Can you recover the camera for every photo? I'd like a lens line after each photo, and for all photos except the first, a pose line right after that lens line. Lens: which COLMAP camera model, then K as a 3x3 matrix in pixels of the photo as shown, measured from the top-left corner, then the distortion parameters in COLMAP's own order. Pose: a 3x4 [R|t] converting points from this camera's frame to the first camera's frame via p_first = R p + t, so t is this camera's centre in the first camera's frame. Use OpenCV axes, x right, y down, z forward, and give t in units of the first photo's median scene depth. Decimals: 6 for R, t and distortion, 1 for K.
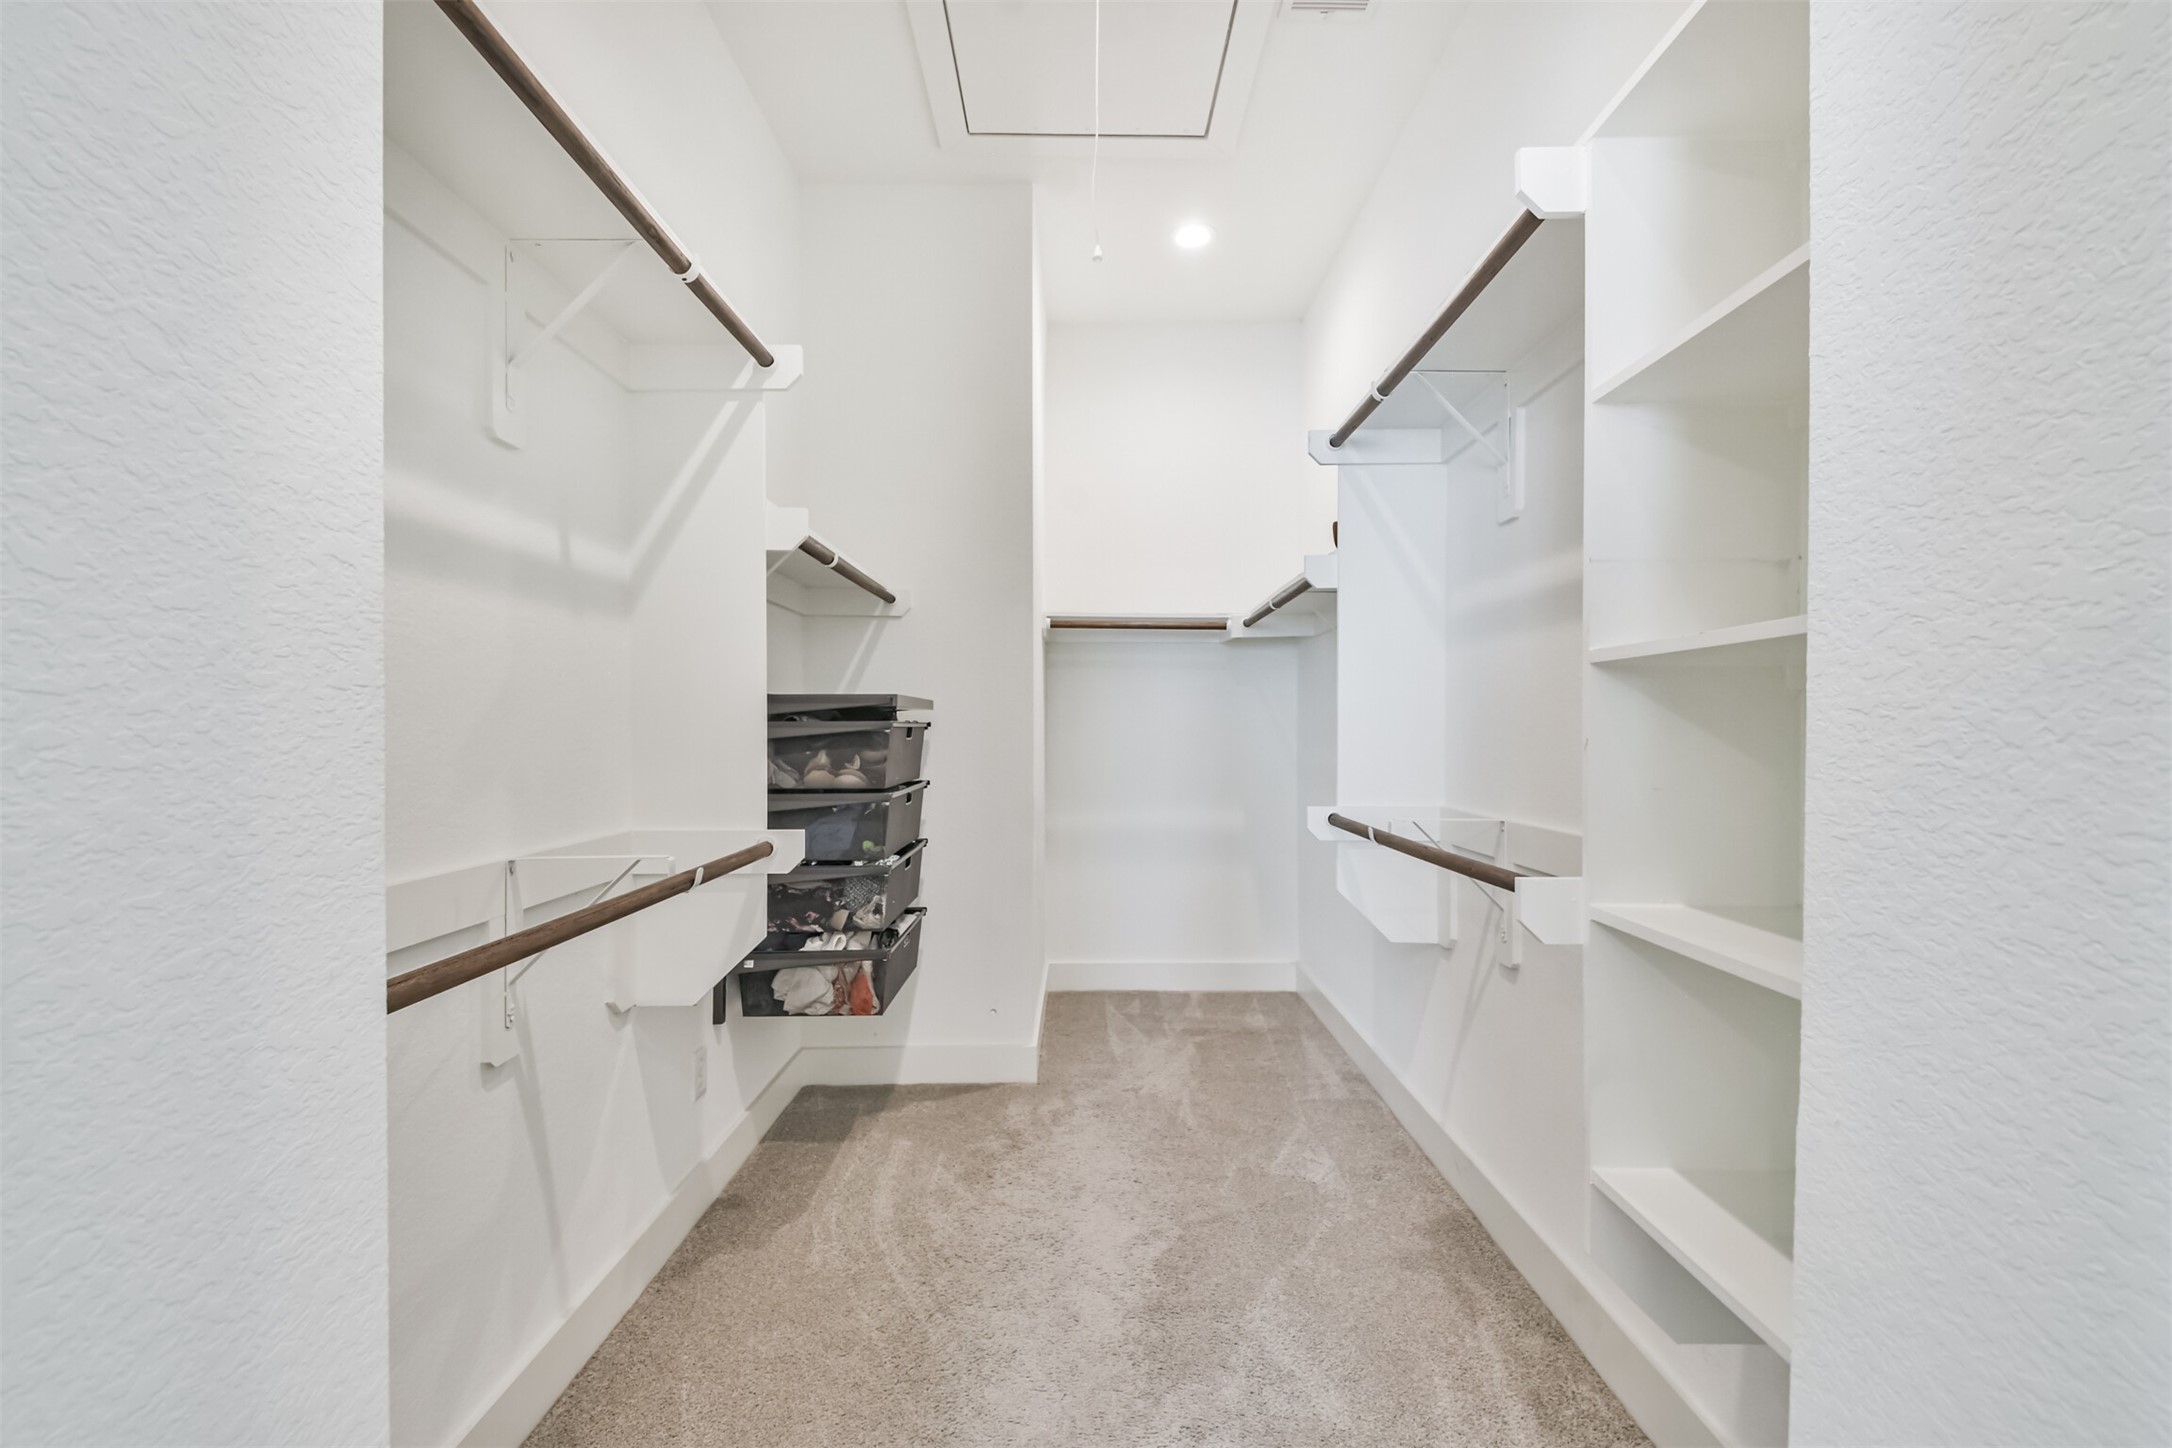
lens RADIAL K [[940.3, 0, 1092.2], [0, 940.3, 731.0], [0, 0, 1]] dist [0.029691, -0.016681]
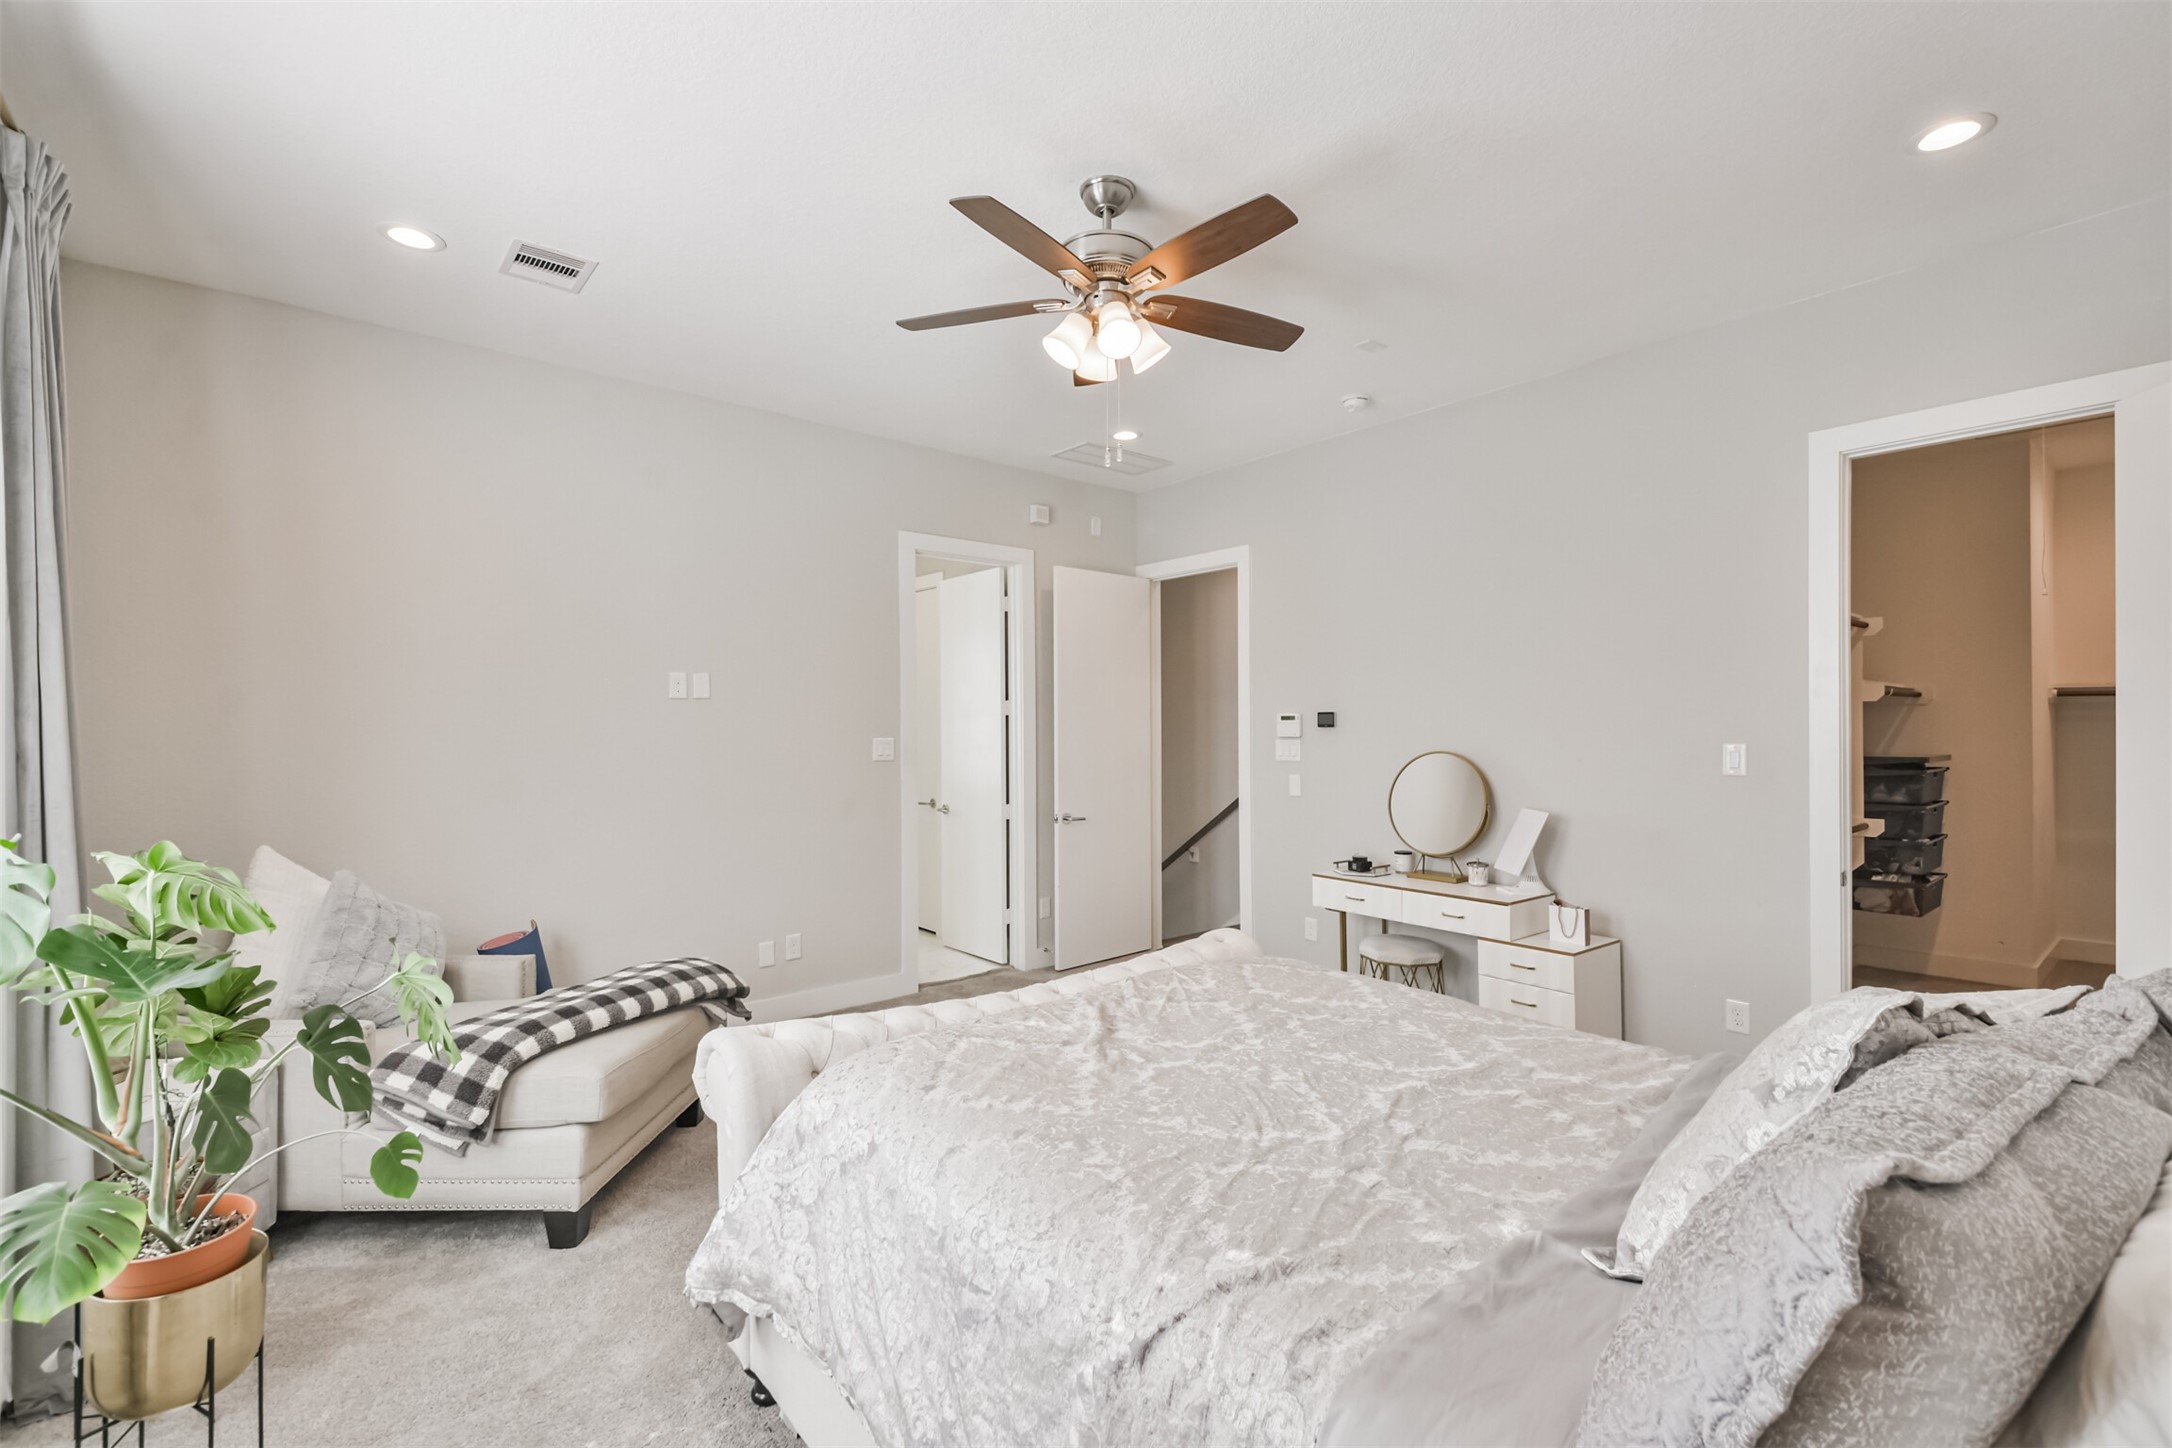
lens RADIAL K [[940.3, 0, 1096.7], [0, 940.3, 734.6], [0, 0, 1]] dist [0.029691, -0.016681]
pose [[0.636099, -0.001026, -0.771607, 0.222700], [0.002381, 0.999997, 0.000634, -0.090702], [0.771604, -0.002241, 0.636100, -1.620348]]
